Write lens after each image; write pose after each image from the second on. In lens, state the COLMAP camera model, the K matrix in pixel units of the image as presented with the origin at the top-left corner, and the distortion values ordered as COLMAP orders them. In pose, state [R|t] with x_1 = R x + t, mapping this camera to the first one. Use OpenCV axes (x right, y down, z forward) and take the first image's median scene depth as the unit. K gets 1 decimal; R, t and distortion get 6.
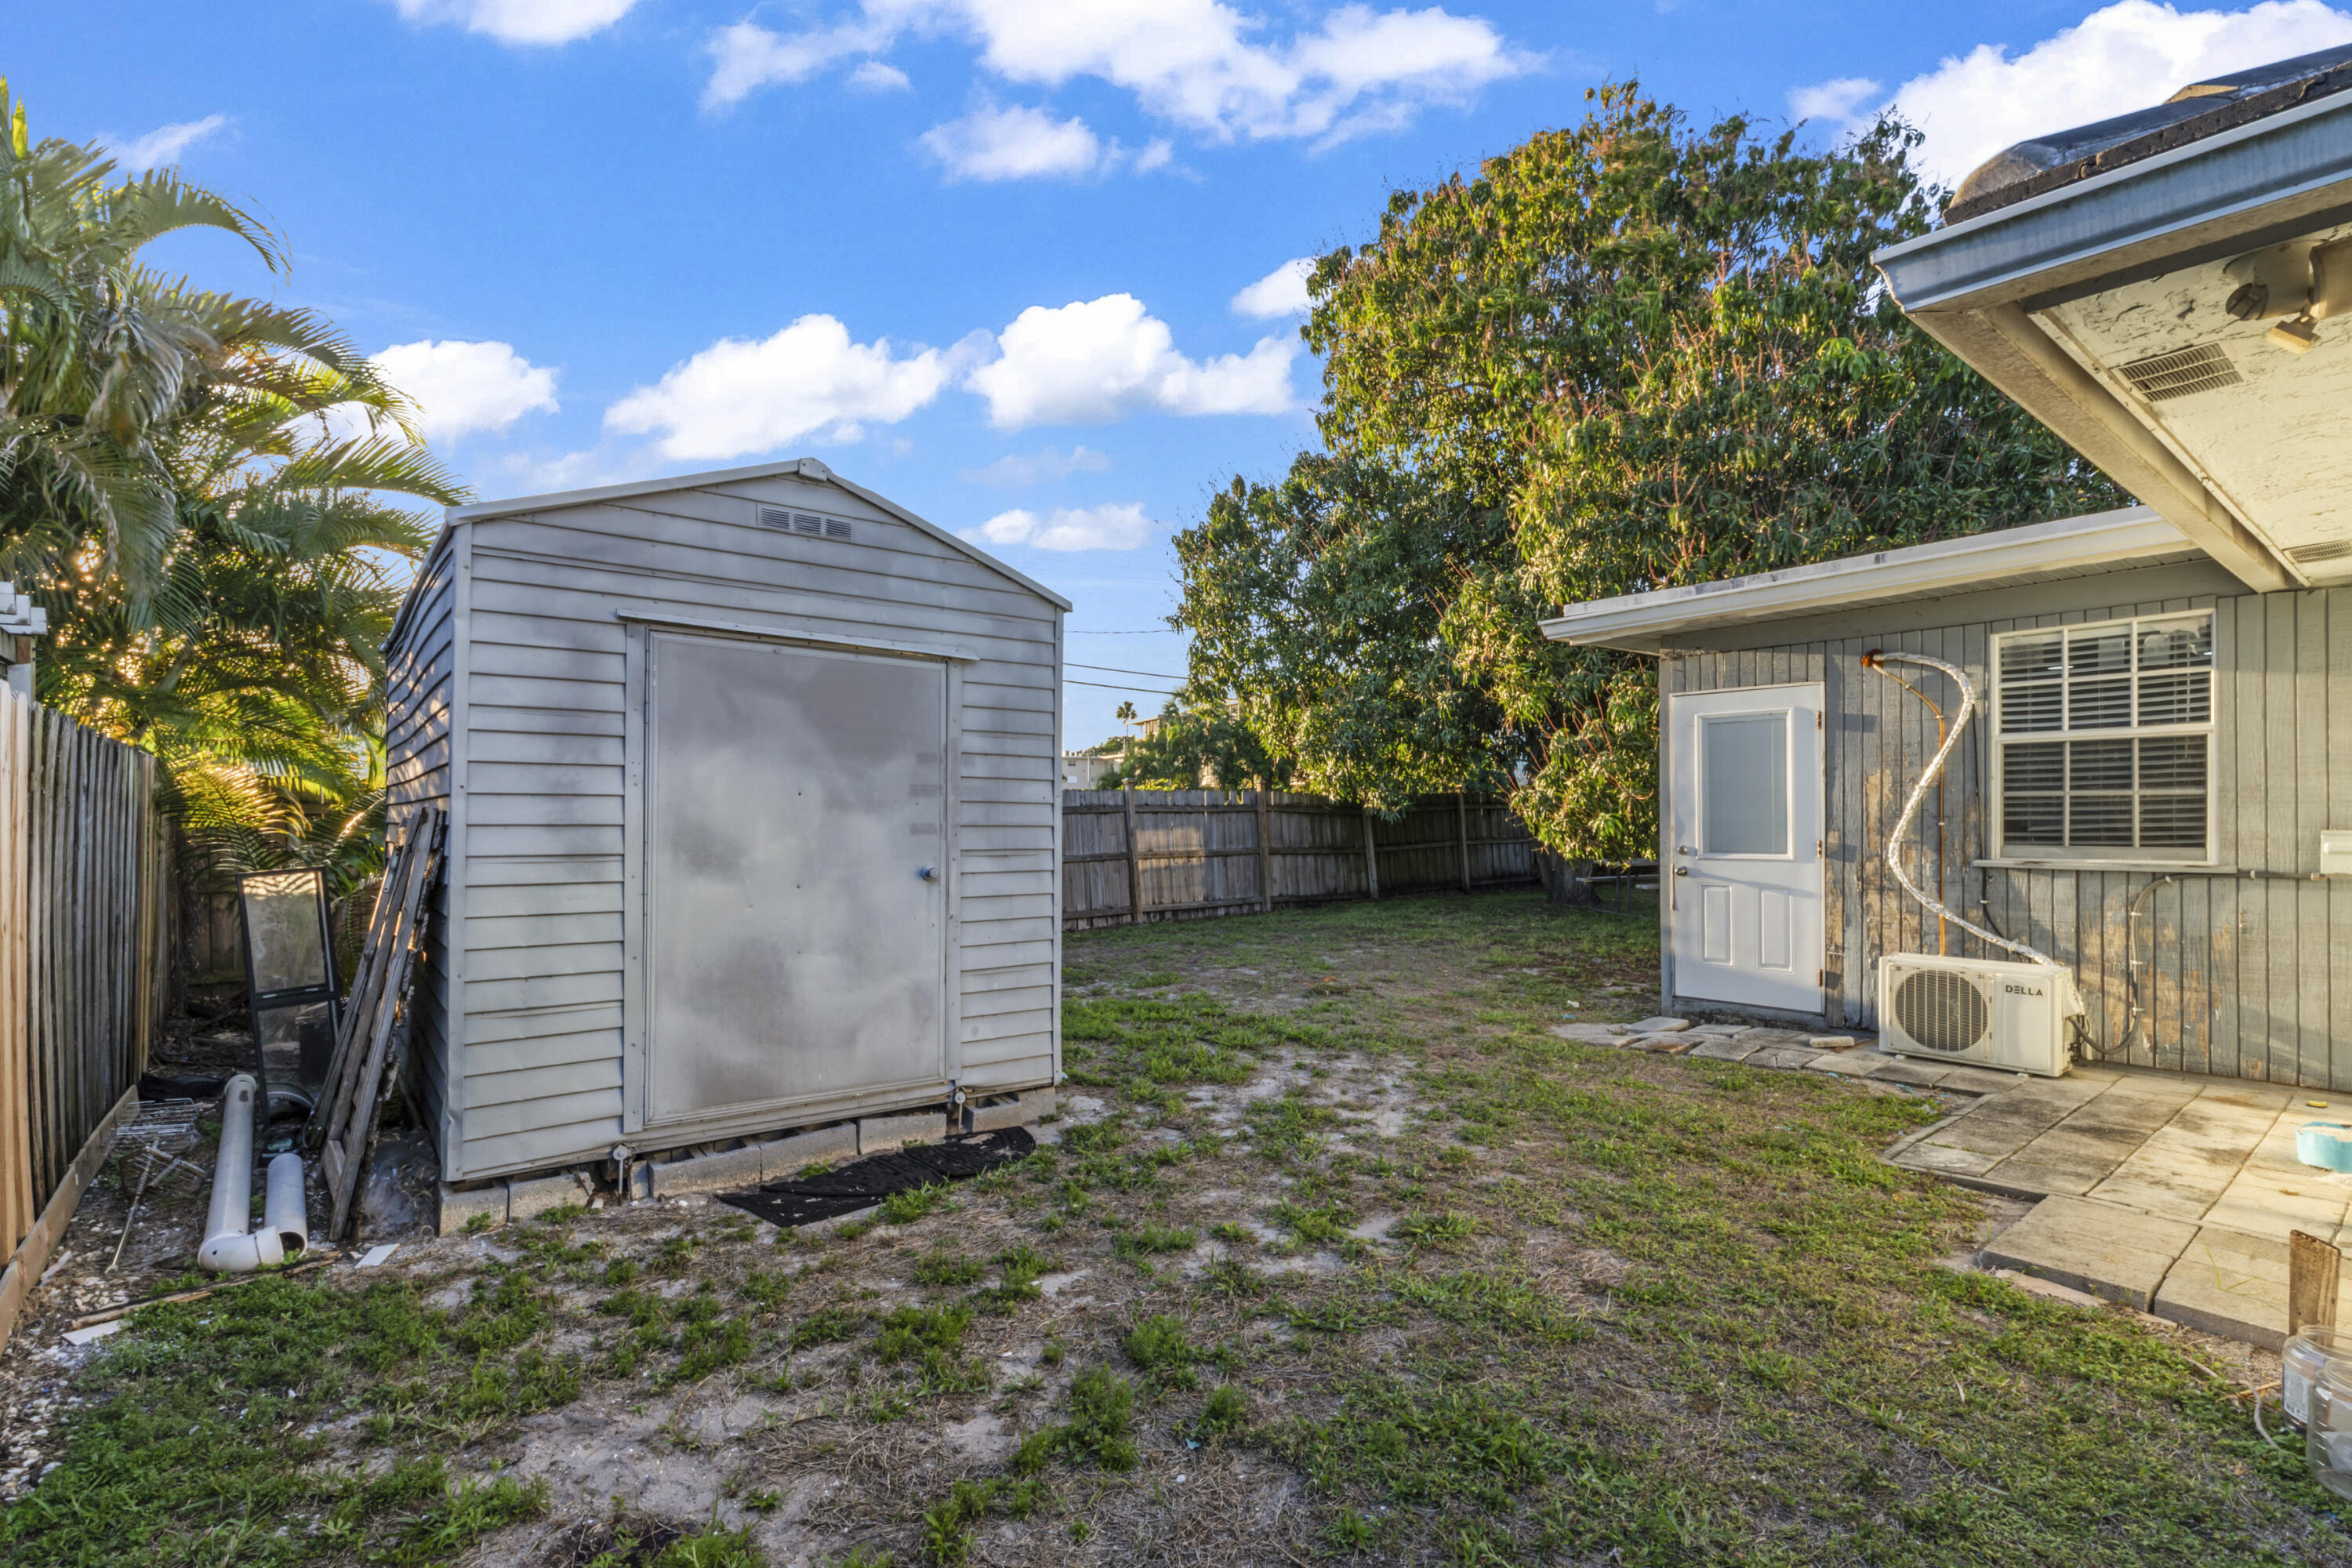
lens RADIAL K [[1142.9, 0, 1173.9], [0, 1142.9, 820.3], [0, 0, 1]] dist [0.001724, 0.000346]
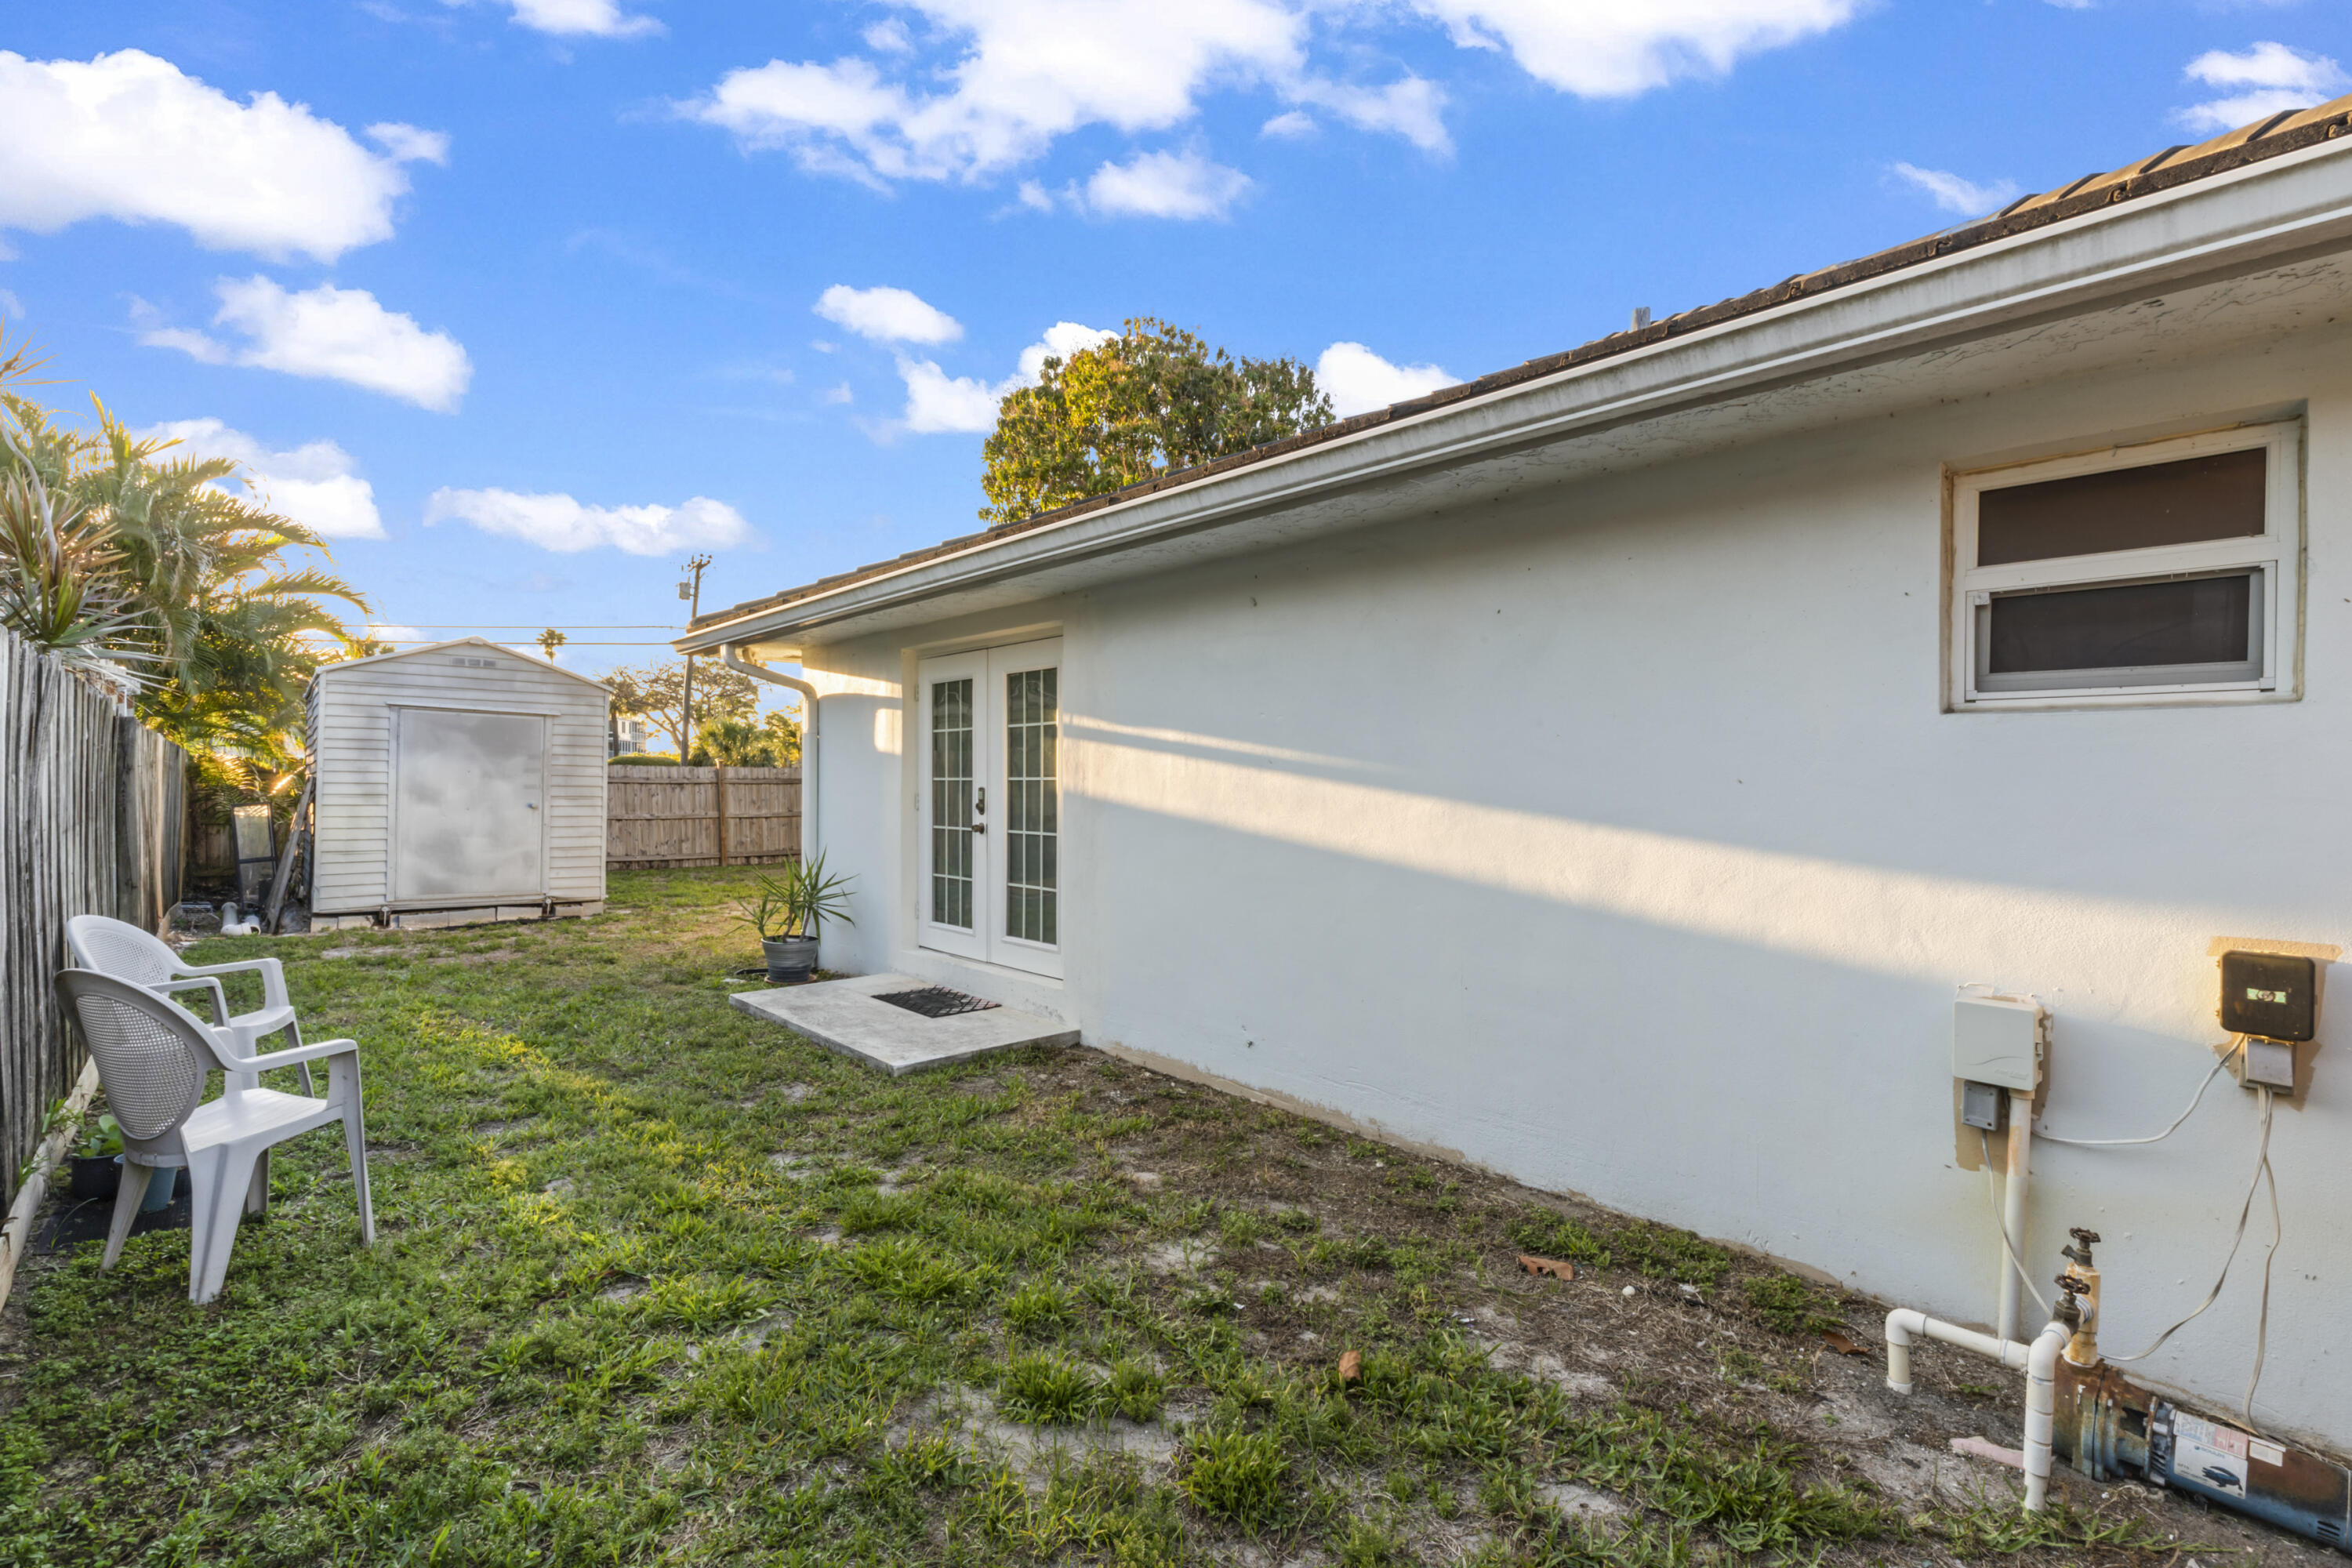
lens RADIAL K [[1032.8, 0, 1116.1], [0, 1032.8, 787.9], [0, 0, 1]] dist [0.001965, 0.000000]
pose [[0.999239, 0.007755, 0.038216, 1.010319], [-0.007571, 0.999959, -0.004961, 0.012286], [-0.038253, 0.004668, 0.999257, -1.318591]]
